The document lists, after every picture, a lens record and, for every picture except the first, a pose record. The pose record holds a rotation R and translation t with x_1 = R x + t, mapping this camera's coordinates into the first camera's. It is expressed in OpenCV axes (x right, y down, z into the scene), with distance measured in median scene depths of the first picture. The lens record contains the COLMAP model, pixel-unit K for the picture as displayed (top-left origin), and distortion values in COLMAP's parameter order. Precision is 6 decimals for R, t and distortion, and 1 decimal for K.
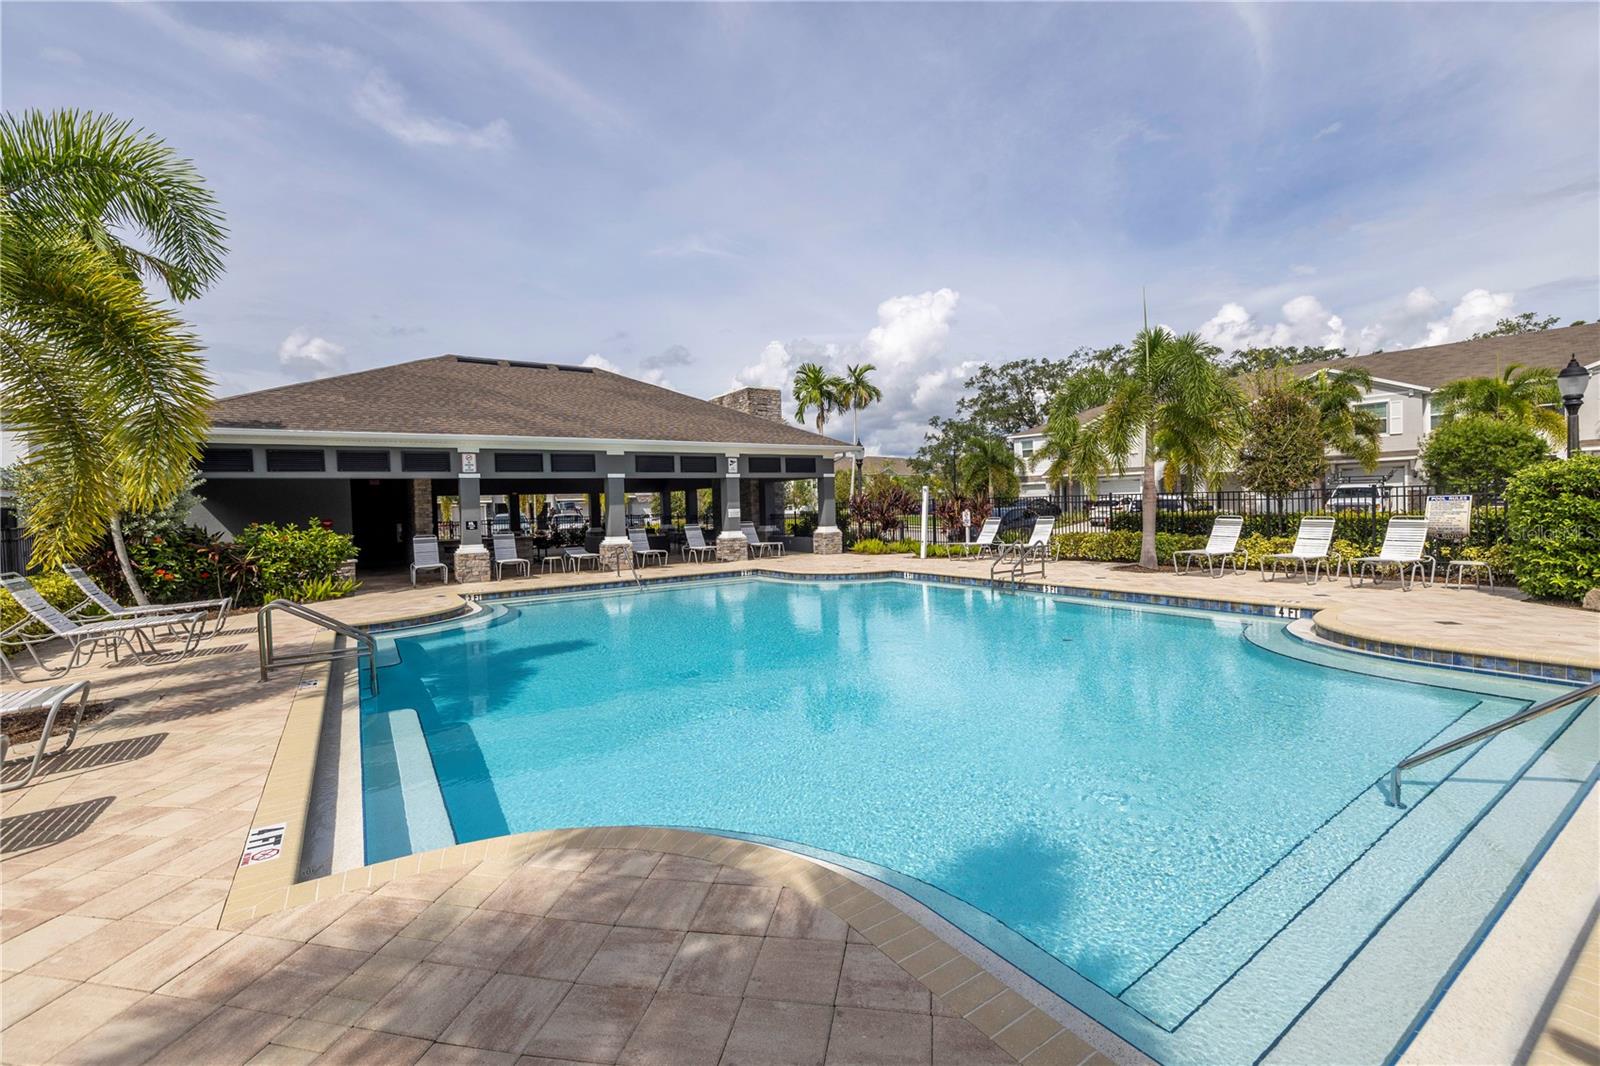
lens RADIAL K [[651.9, 0, 766.3], [0, 651.9, 507.9], [0, 0, 1]] dist [0.011902, 0.000145]
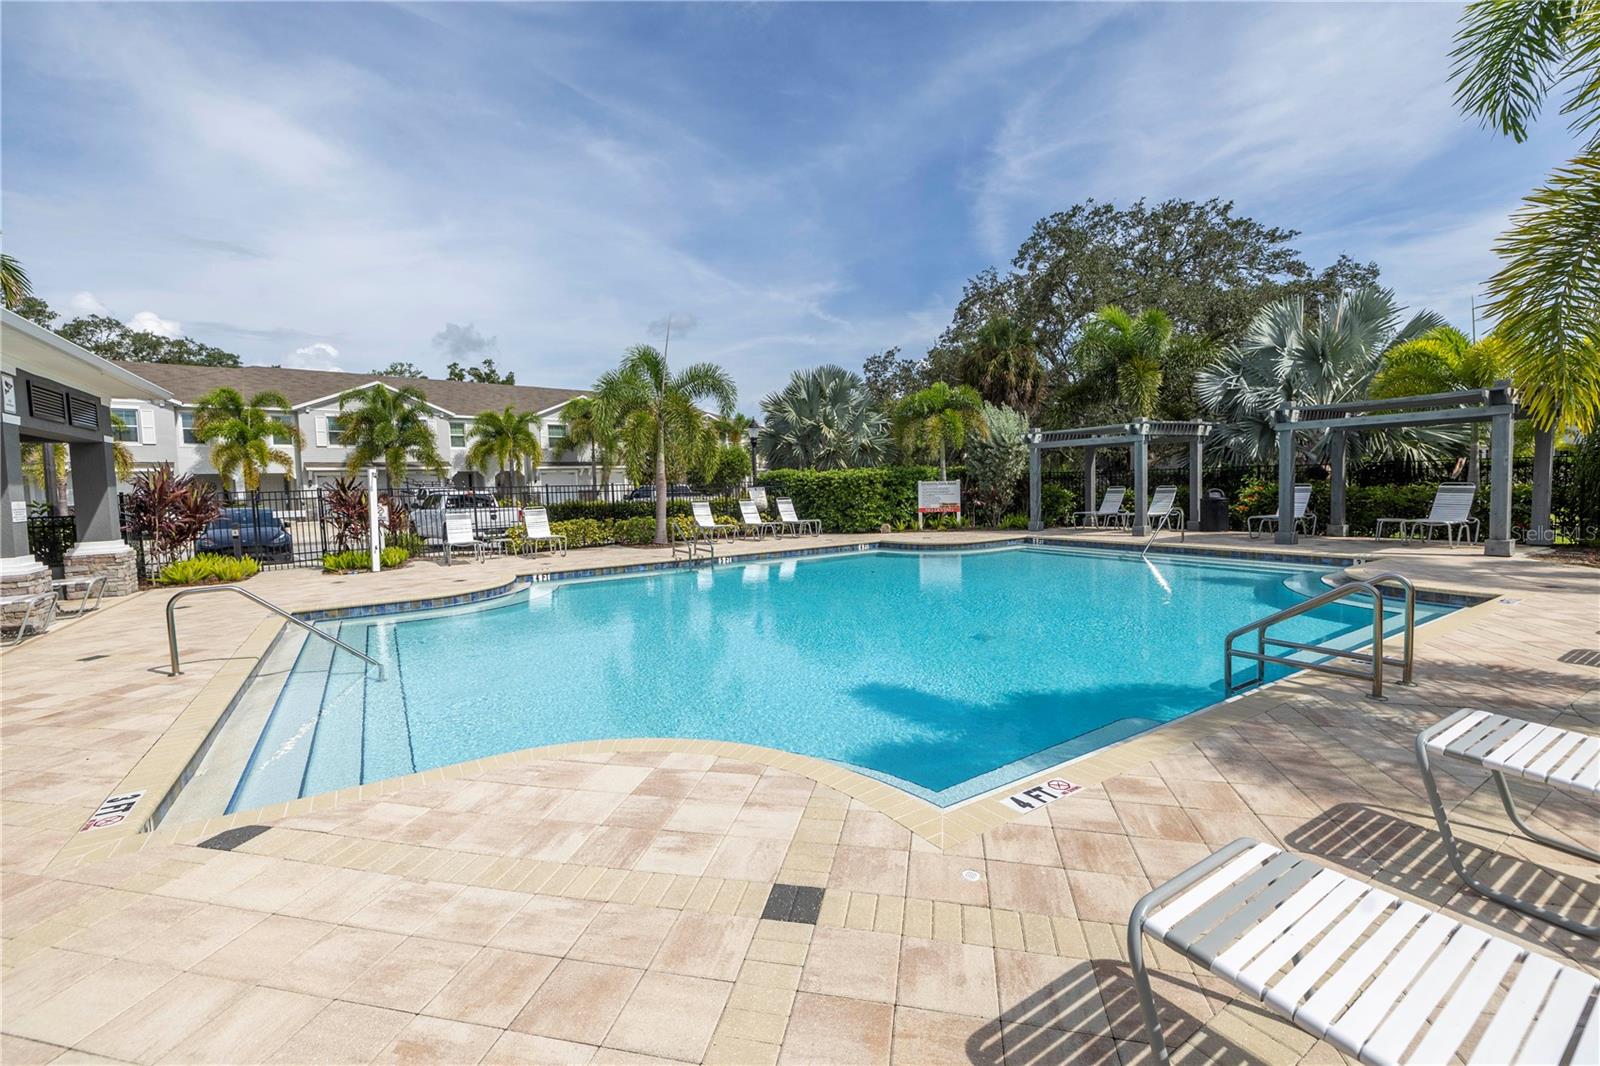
lens RADIAL K [[681.1, 0, 794.2], [0, 681.1, 518.1], [0, 0, 1]] dist [0.003404, 0.000122]
pose [[0.009518, -0.021843, 0.999716, -0.998377], [0.028214, 0.999369, 0.021566, 0.033165], [-0.999557, 0.028001, 0.010128, 1.095727]]
